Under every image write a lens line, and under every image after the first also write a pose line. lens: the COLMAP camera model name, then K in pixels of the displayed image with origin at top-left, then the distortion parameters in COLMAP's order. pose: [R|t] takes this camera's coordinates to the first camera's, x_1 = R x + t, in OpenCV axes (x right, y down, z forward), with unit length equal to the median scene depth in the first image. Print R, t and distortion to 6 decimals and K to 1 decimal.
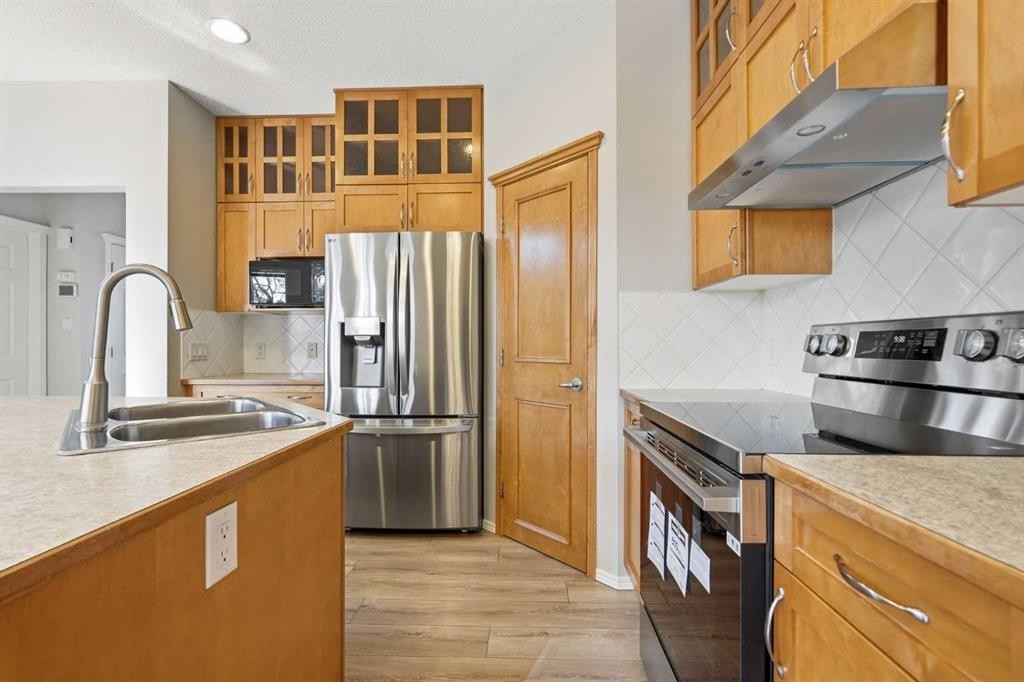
lens RADIAL K [[458.9, 0, 507.1], [0, 458.9, 340.4], [0, 0, 1]] dist [-0.010216, 0.007056]
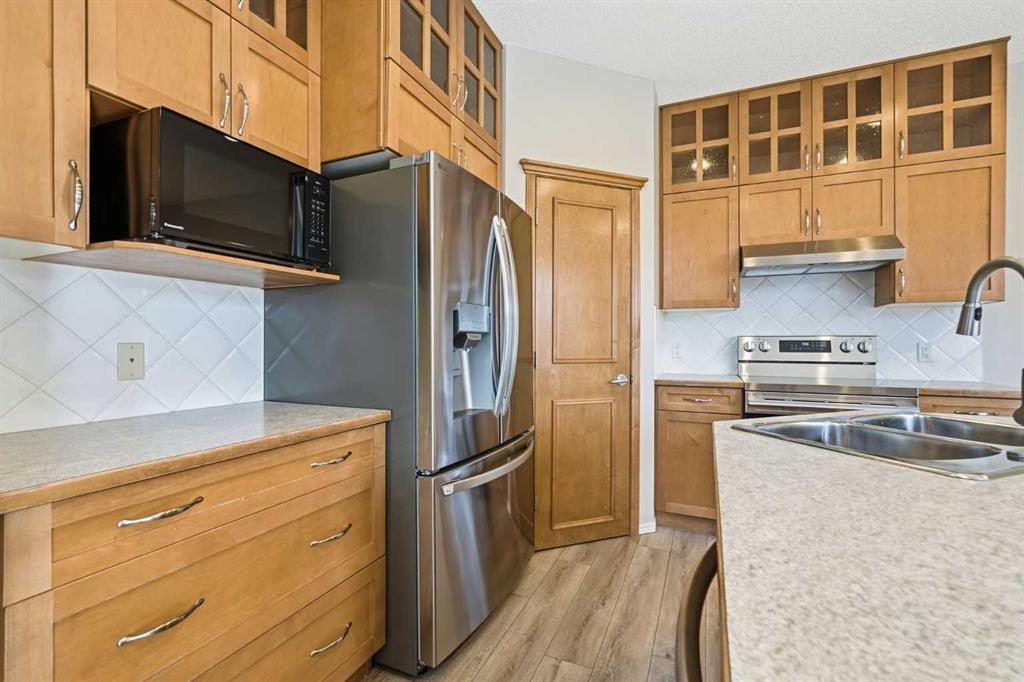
lens RADIAL K [[458.9, 0, 507.1], [0, 458.9, 340.4], [0, 0, 1]] dist [-0.010216, 0.007056]
pose [[0.360475, 0.010238, 0.932713, -0.907499], [-0.010107, 0.999924, -0.007070, 0.004373], [-0.932714, -0.006878, 0.360551, 0.728039]]
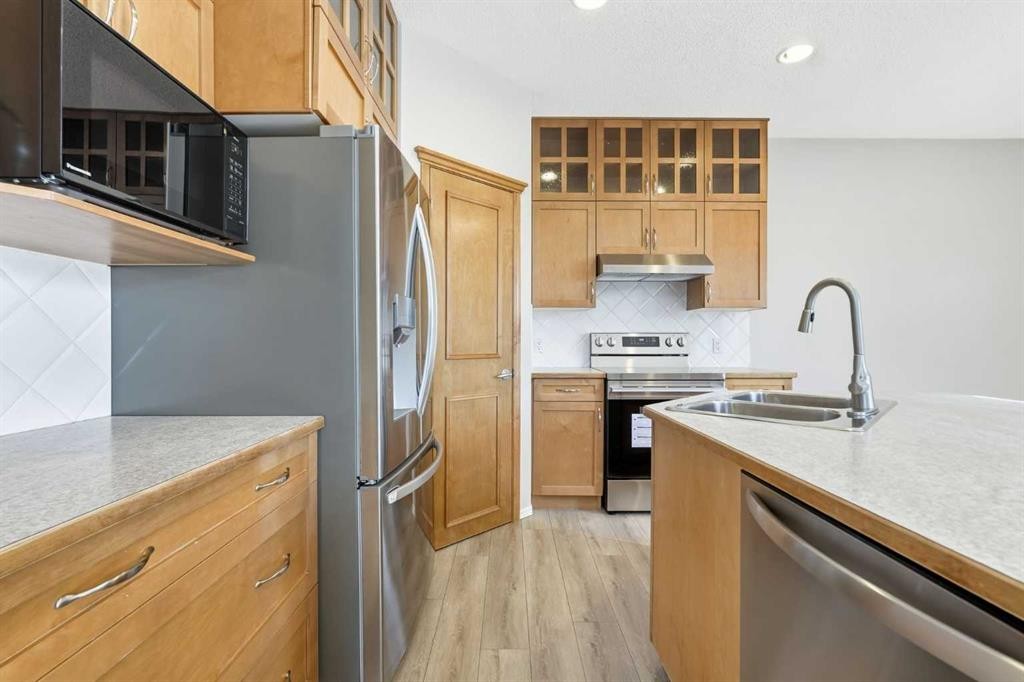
lens RADIAL K [[462.3, 0, 512.0], [0, 462.3, 341.0], [0, 0, 1]] dist [-0.006409, 0.000668]
pose [[-0.051181, 0.001862, 0.998688, -0.936066], [-0.007563, 0.999969, -0.002252, 0.007588], [-0.998661, -0.007668, -0.051165, 0.897964]]
